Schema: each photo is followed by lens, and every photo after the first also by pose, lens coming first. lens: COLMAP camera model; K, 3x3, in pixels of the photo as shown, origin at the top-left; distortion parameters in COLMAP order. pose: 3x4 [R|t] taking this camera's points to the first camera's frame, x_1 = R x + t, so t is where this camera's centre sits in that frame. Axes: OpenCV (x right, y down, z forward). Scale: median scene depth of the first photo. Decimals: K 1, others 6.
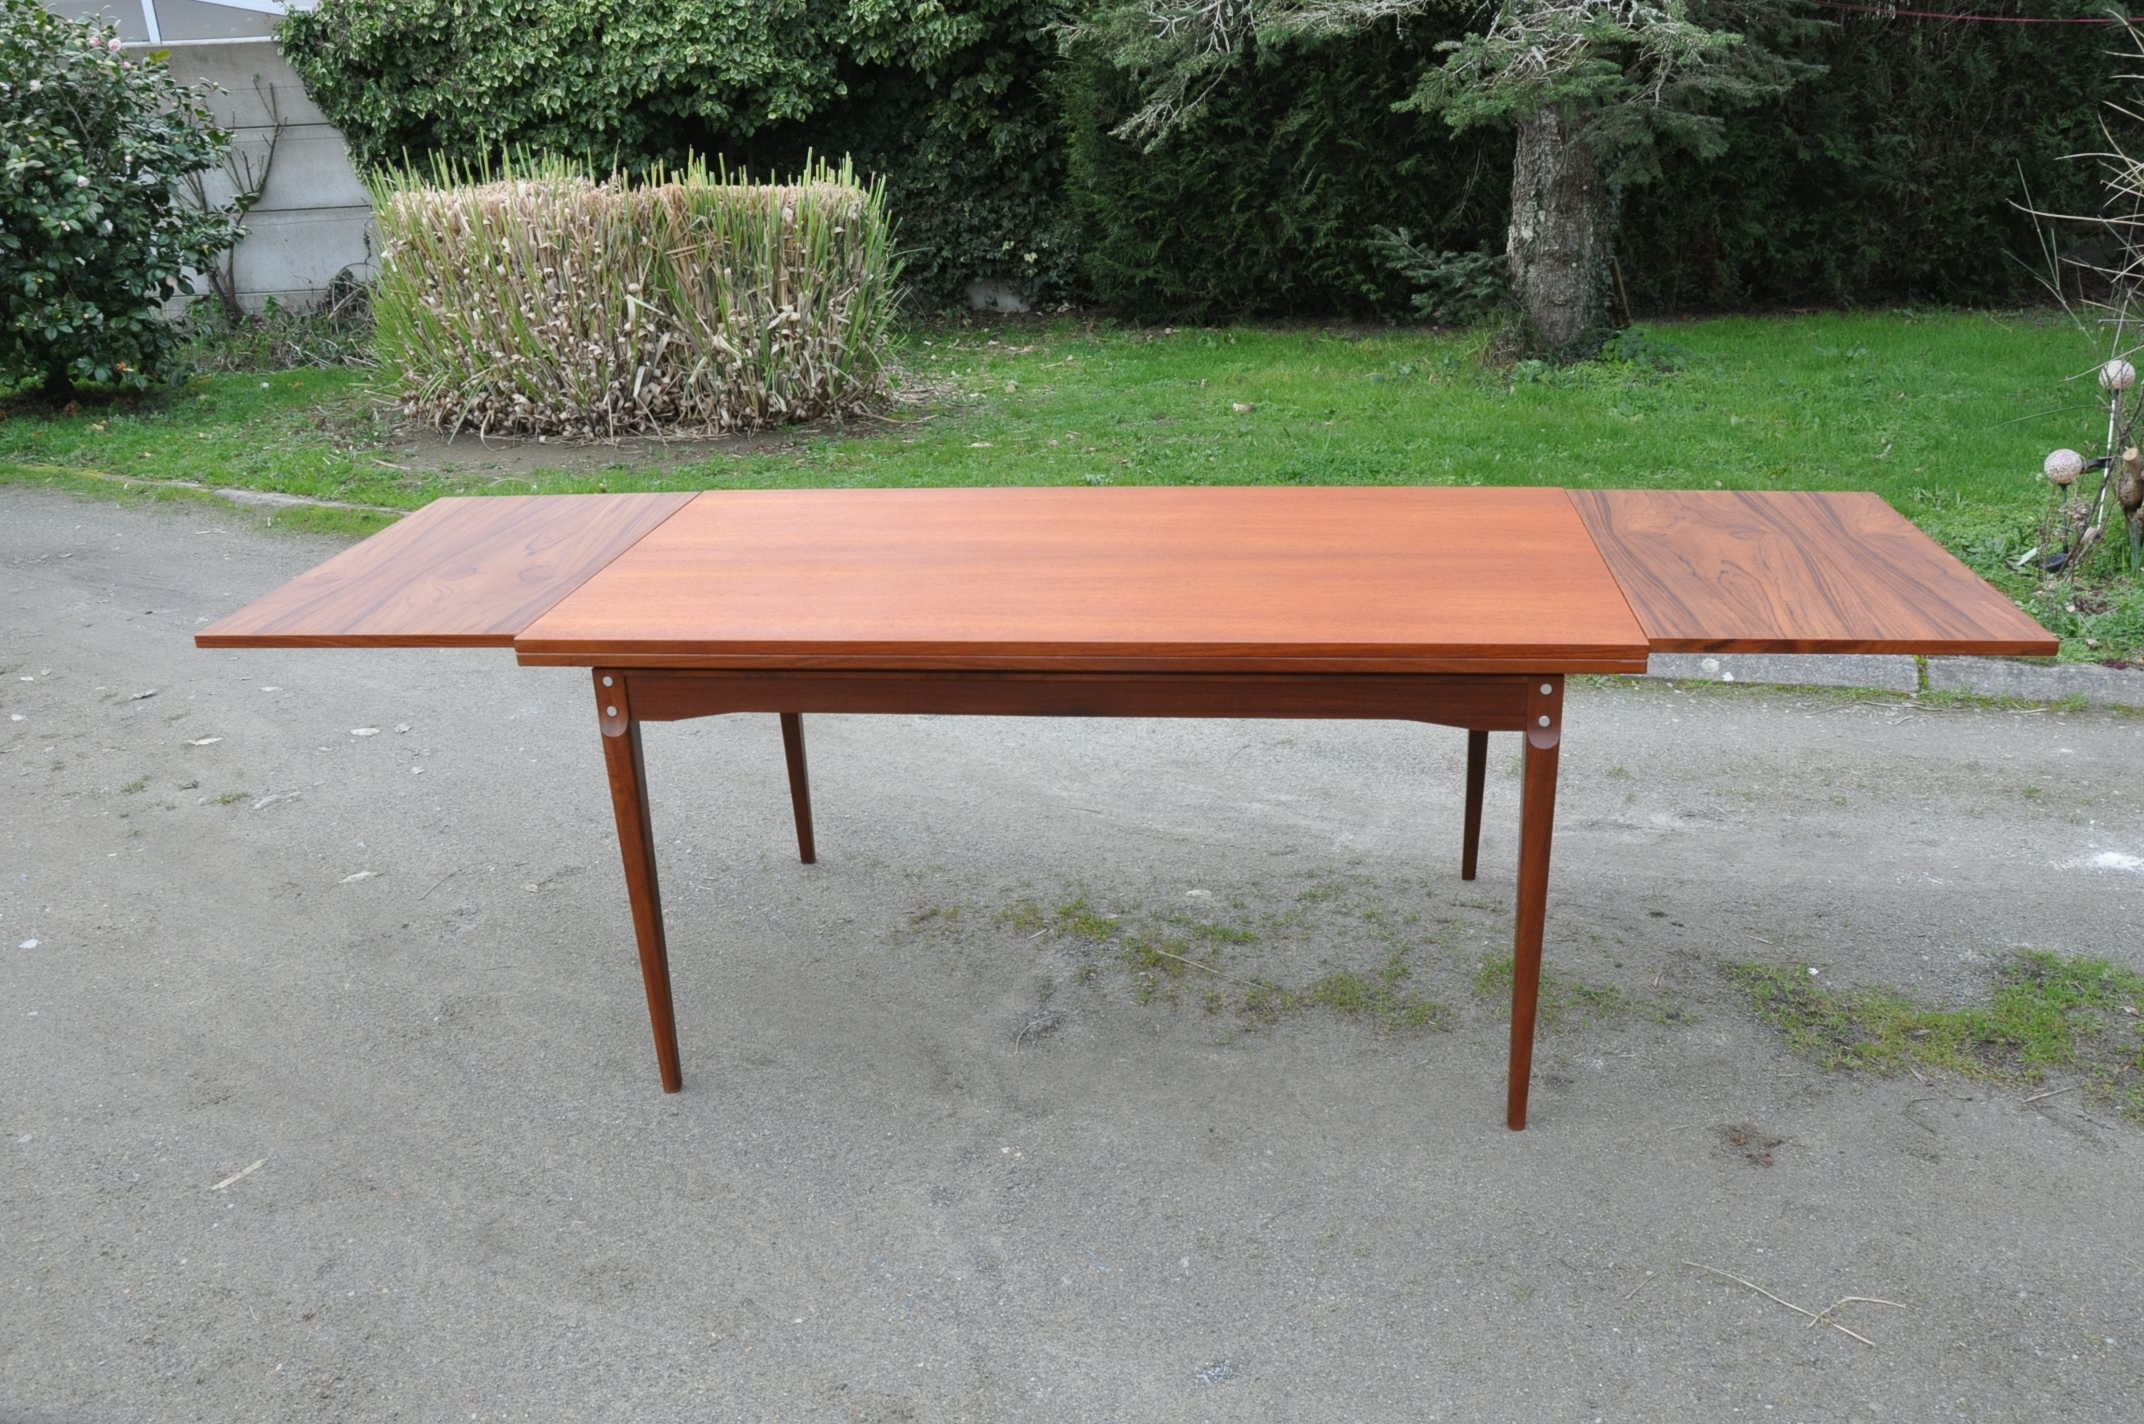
lens RADIAL K [[1726.6, 0, 1067.8], [0, 1726.6, 698.0], [0, 0, 1]] dist [-0.145538, 0.135153]
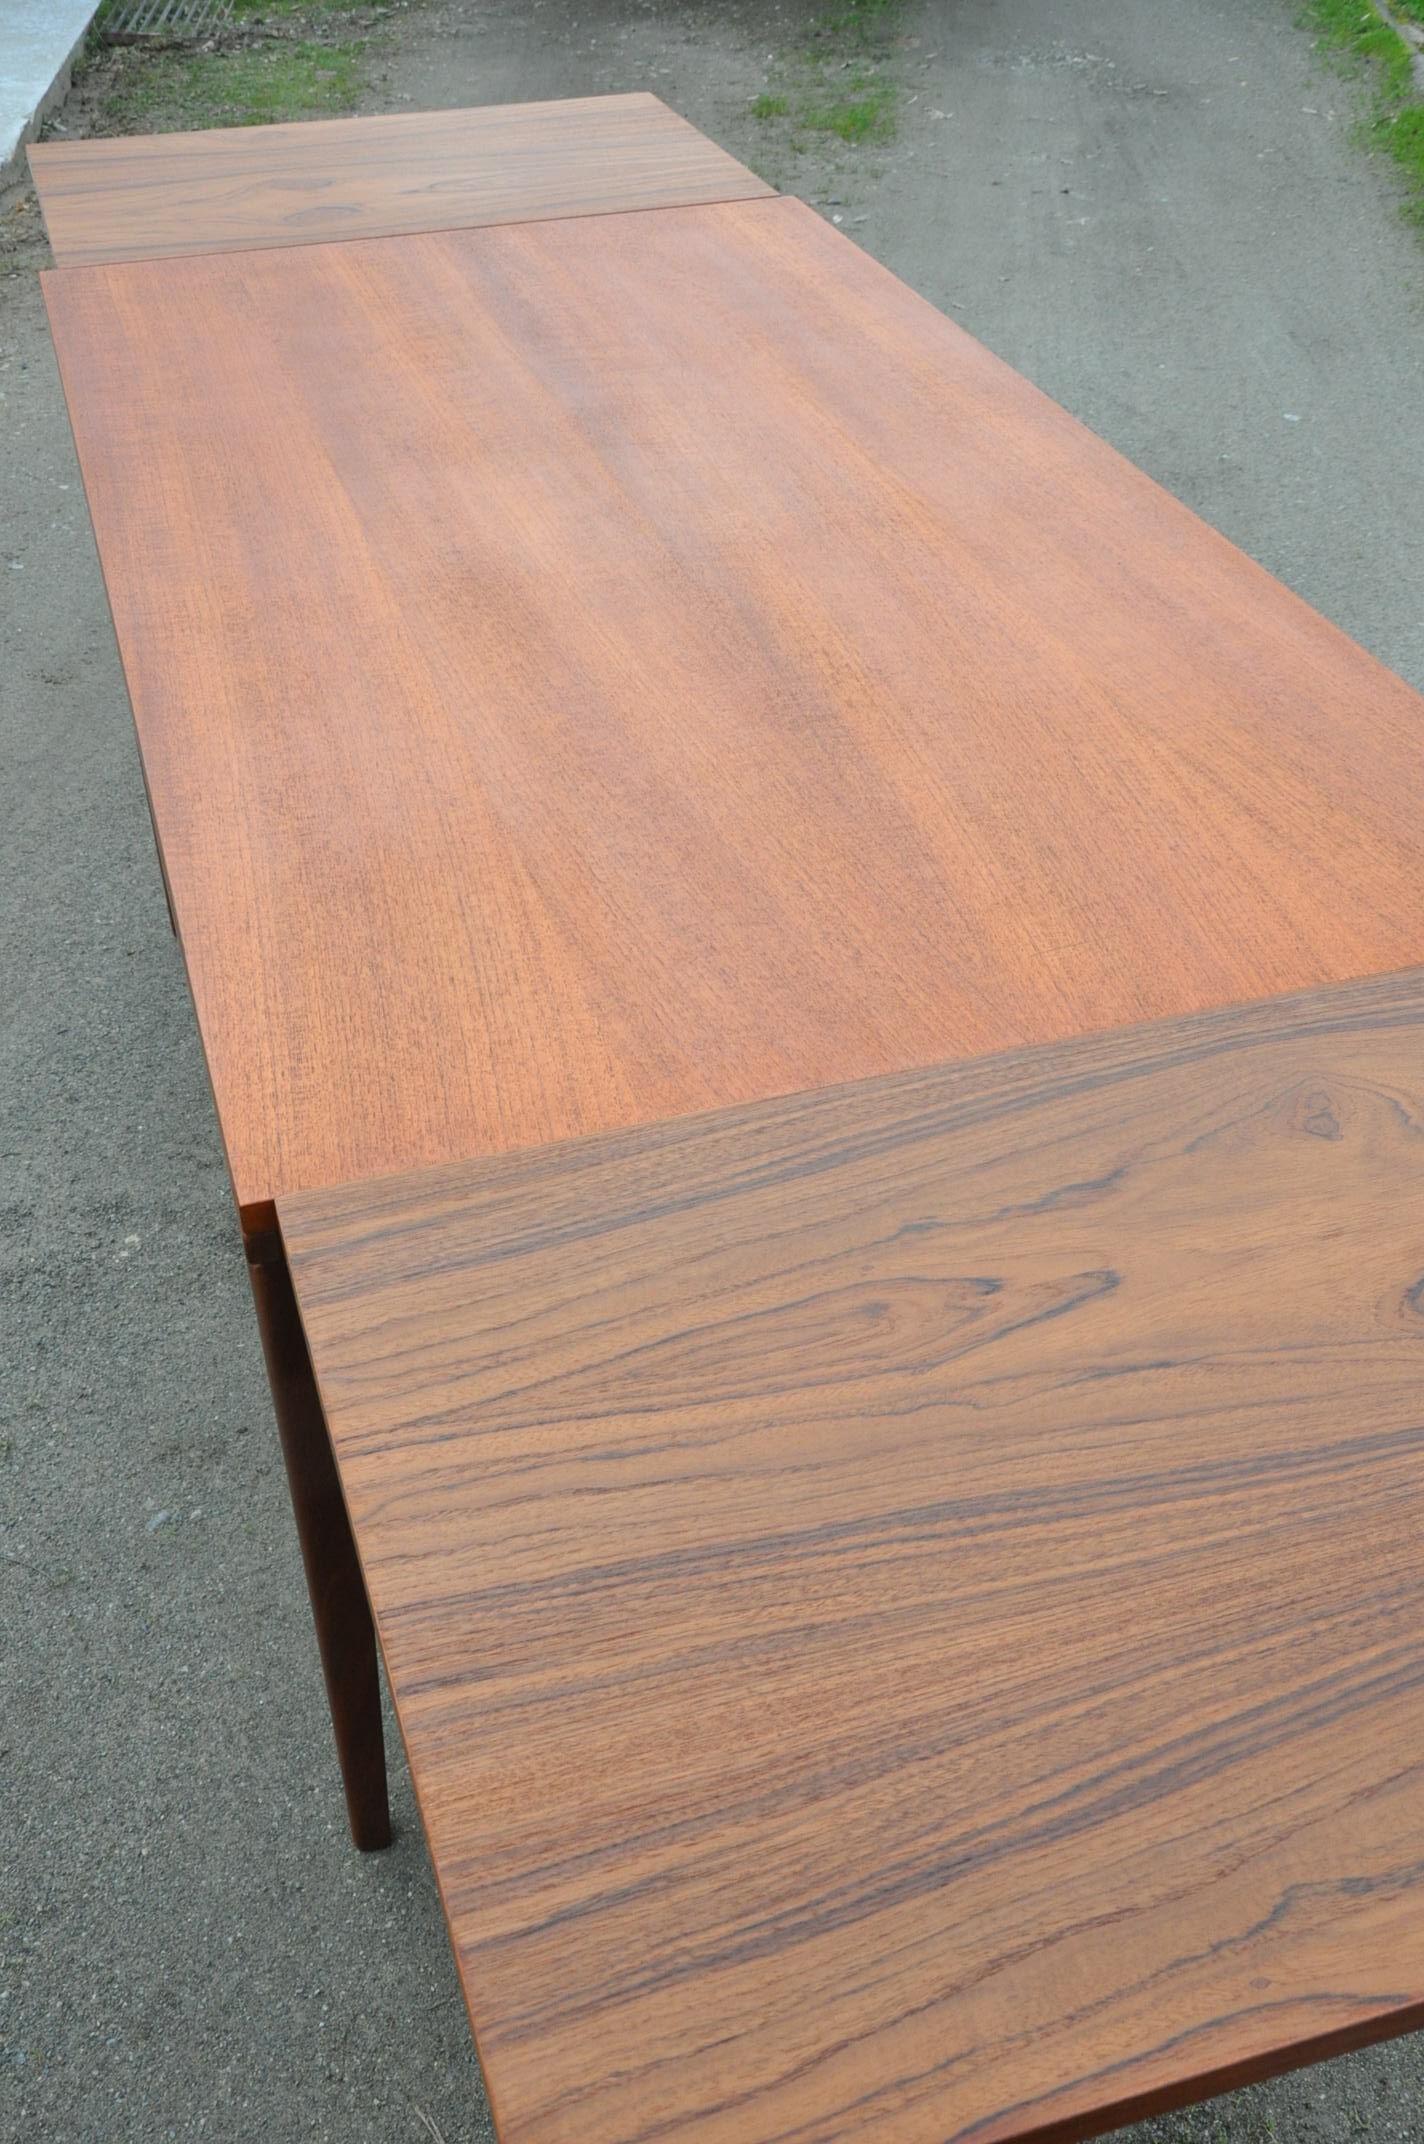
lens RADIAL K [[2120.0, 0, 702.4], [0, 2120.0, 1019.7], [0, 0, 1]] dist [-0.050102, 0.009442]
pose [[0.426673, 0.566193, -0.705249, 0.213620], [-0.324384, 0.823714, 0.465049, -0.098149], [0.844231, 0.030348, 0.535120, 0.254681]]
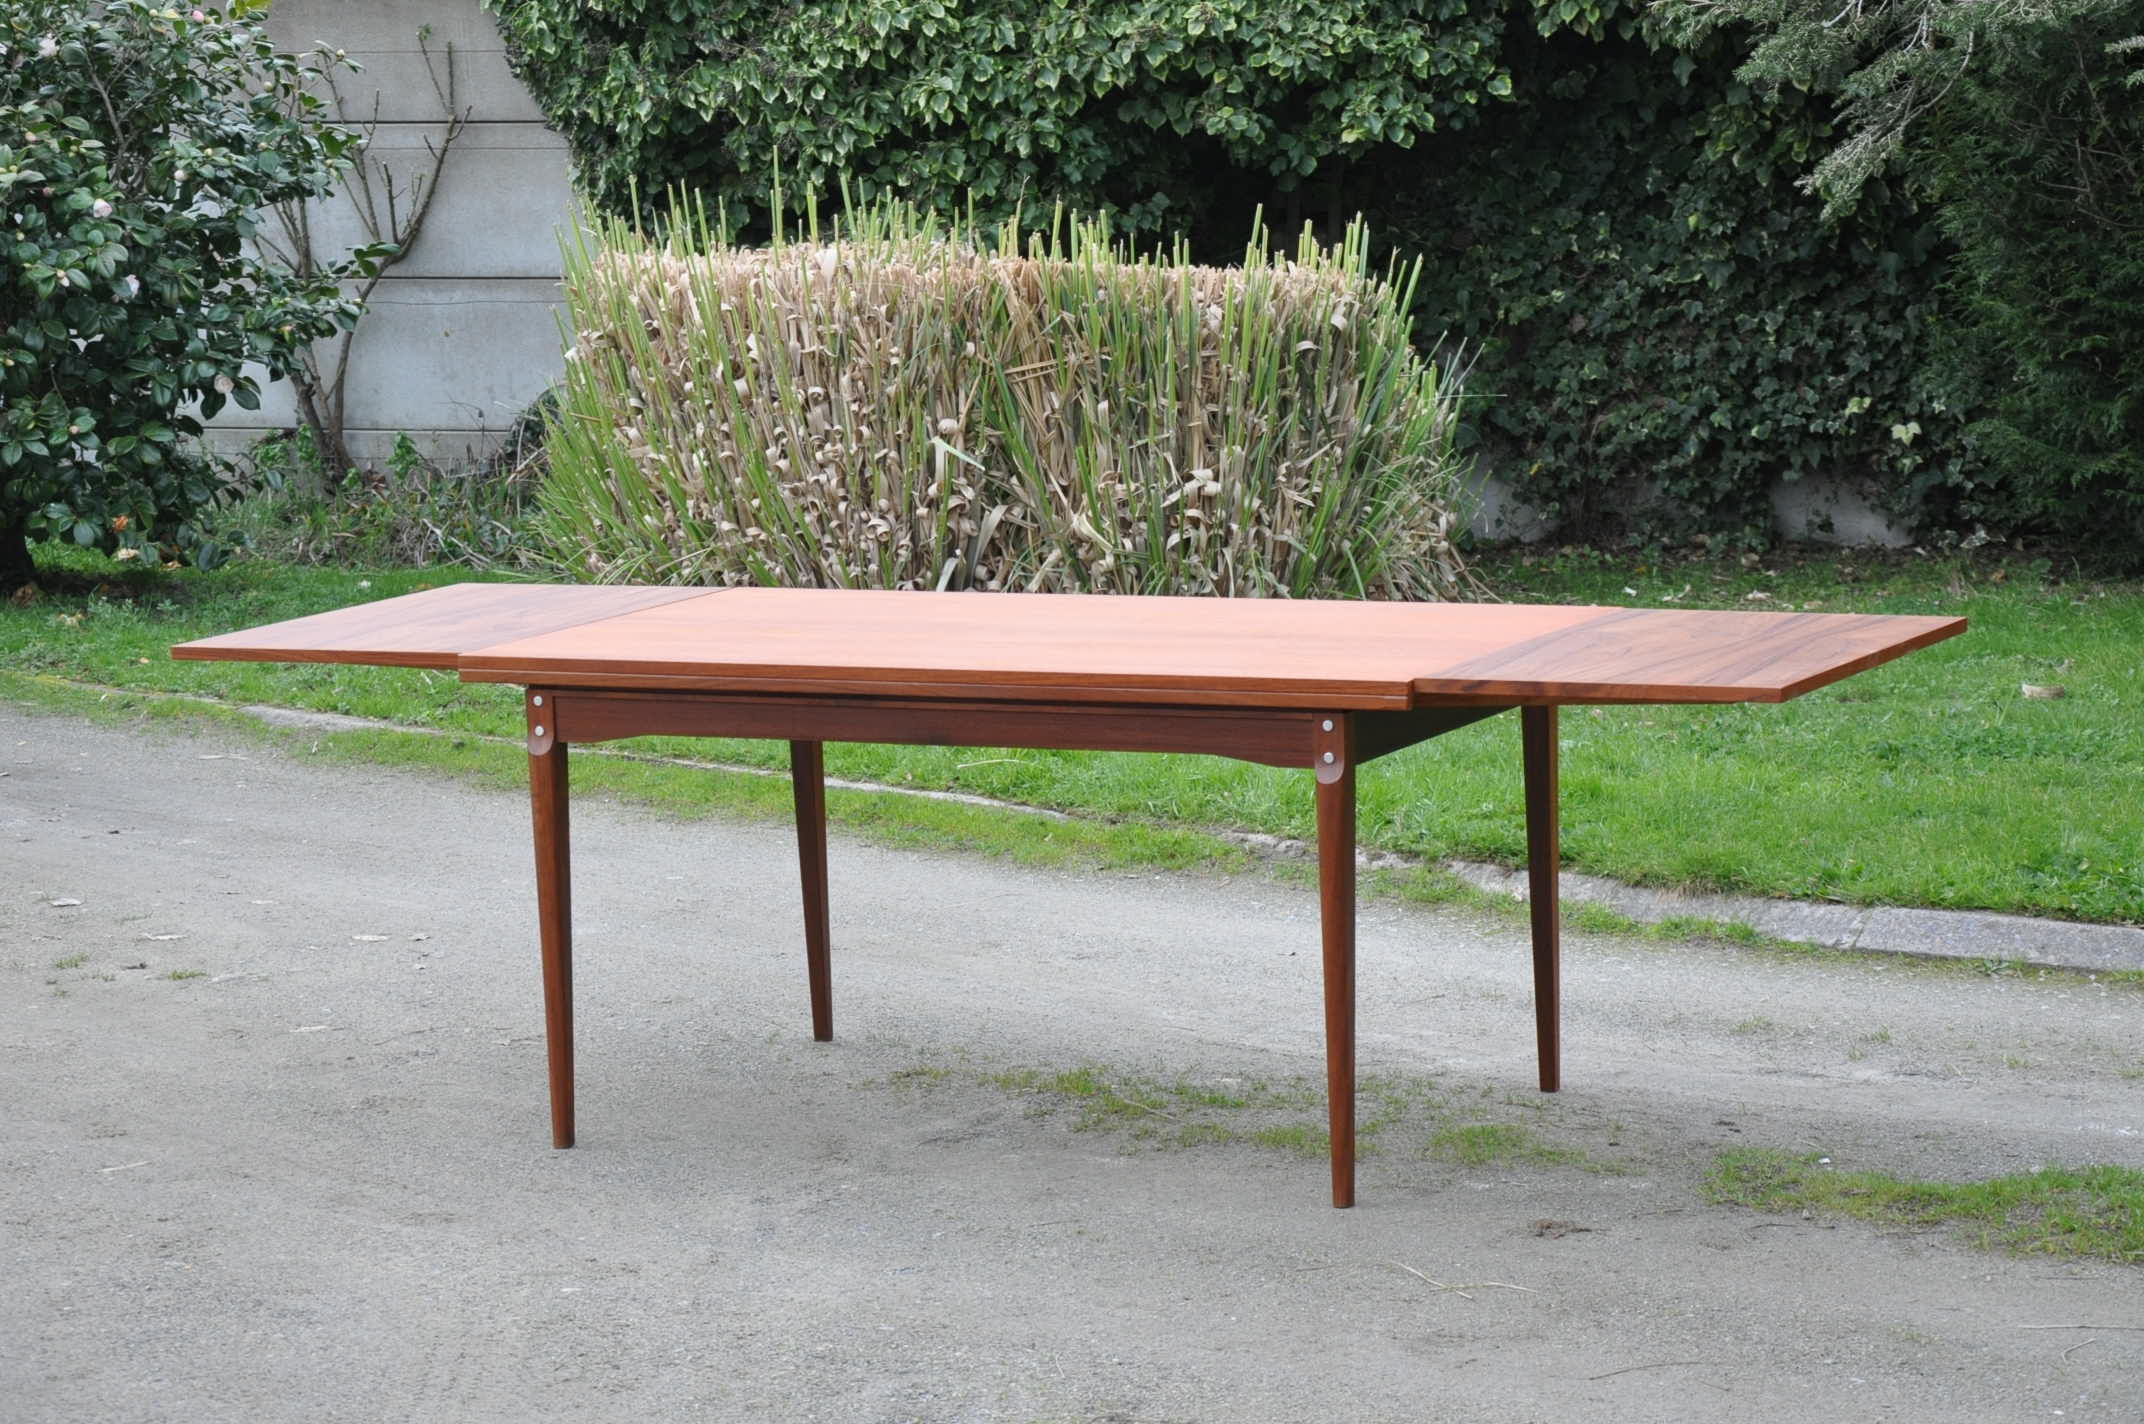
lens RADIAL K [[5175.9, 0, 1065.2], [0, 5175.9, 687.1], [0, 0, 1]] dist [0.545055, 1.004305]
pose [[0.945934, 0.047067, -0.320926, 0.363269], [-0.114831, 0.973931, -0.195632, 0.194598], [0.303352, 0.221908, 0.926679, -0.639381]]
